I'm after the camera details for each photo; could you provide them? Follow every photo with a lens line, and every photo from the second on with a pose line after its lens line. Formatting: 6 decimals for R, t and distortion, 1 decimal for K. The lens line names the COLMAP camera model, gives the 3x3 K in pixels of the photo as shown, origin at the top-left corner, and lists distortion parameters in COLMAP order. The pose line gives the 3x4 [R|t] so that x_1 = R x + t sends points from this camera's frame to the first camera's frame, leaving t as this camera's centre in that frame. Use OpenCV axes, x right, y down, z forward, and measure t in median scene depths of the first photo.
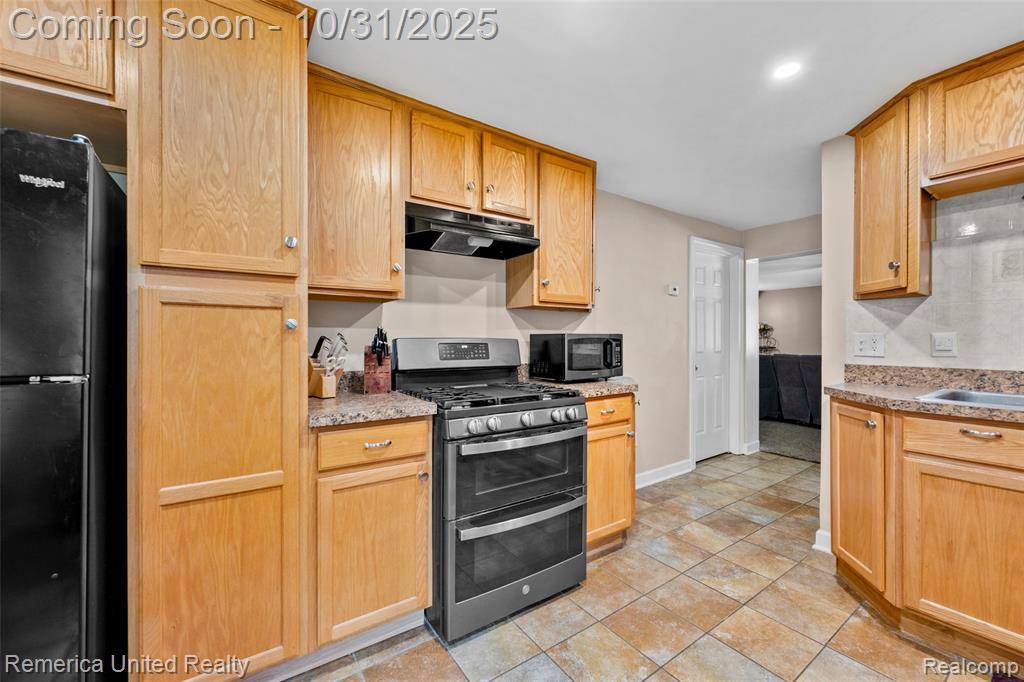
lens RADIAL K [[407.9, 0, 512.0], [0, 407.9, 341.0], [0, 0, 1]] dist [-0.001519, 0.000130]
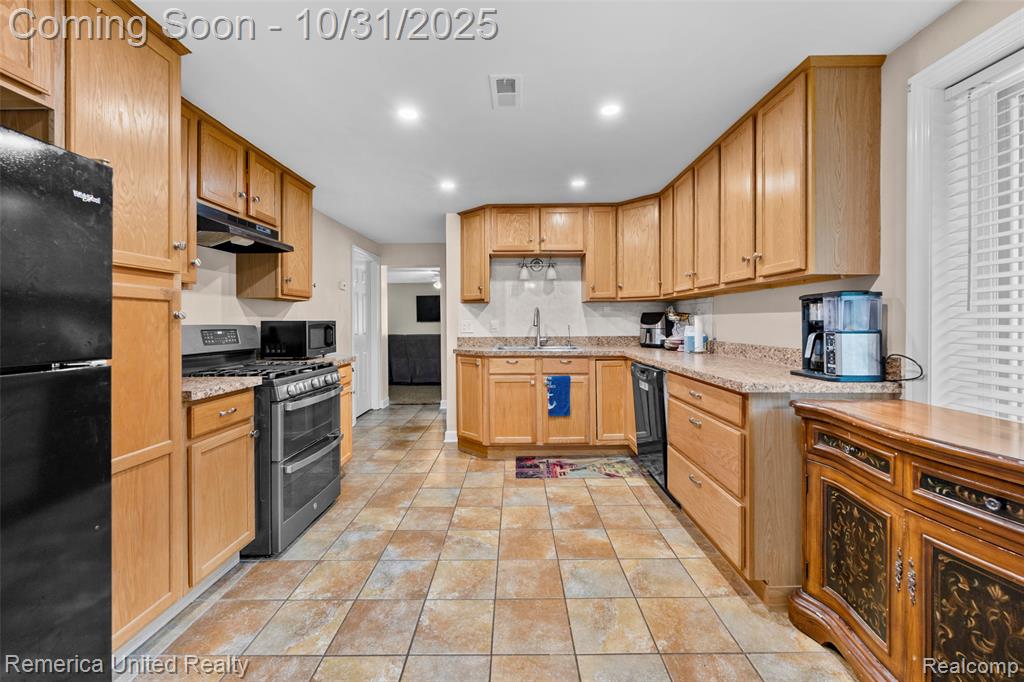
lens RADIAL K [[415.9, 0, 512.1], [0, 415.9, 323.6], [0, 0, 1]] dist [-0.001018, -0.000016]
pose [[0.574352, -0.006151, 0.818585, -0.742586], [0.008678, 0.999961, 0.001426, -0.006780], [-0.818562, 0.006285, 0.574383, -0.367711]]
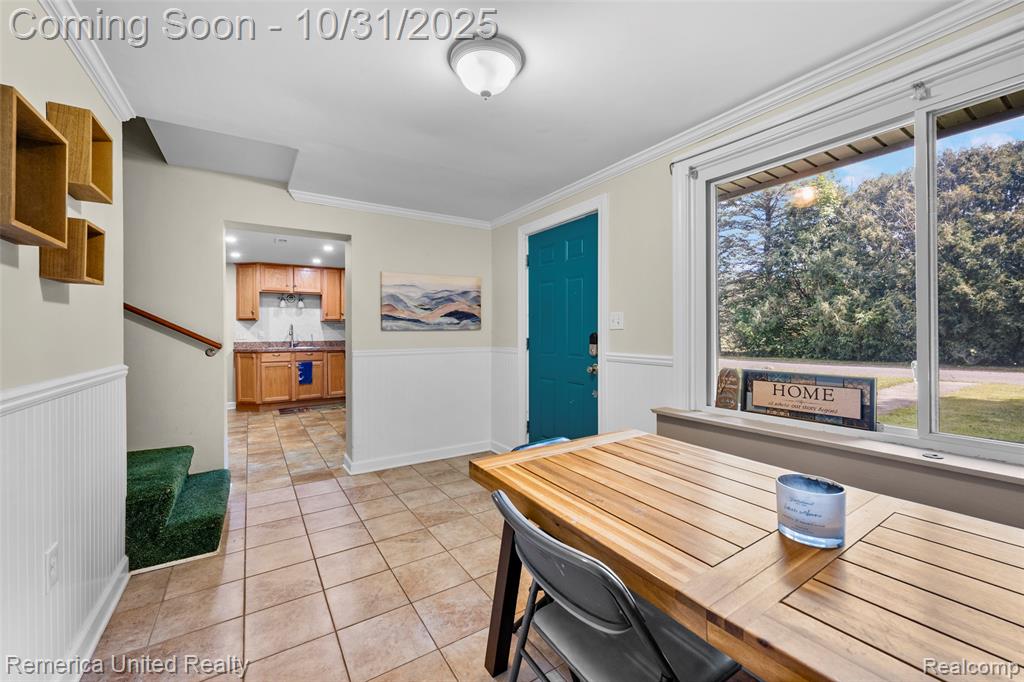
lens RADIAL K [[406.5, 0, 512.2], [0, 406.5, 333.7], [0, 0, 1]] dist [-0.001499, 0.000024]
pose [[0.033109, -0.003689, 0.999445, -2.557160], [0.008669, 0.999957, 0.003403, 0.003995], [-0.999414, 0.008552, 0.033139, -1.377180]]
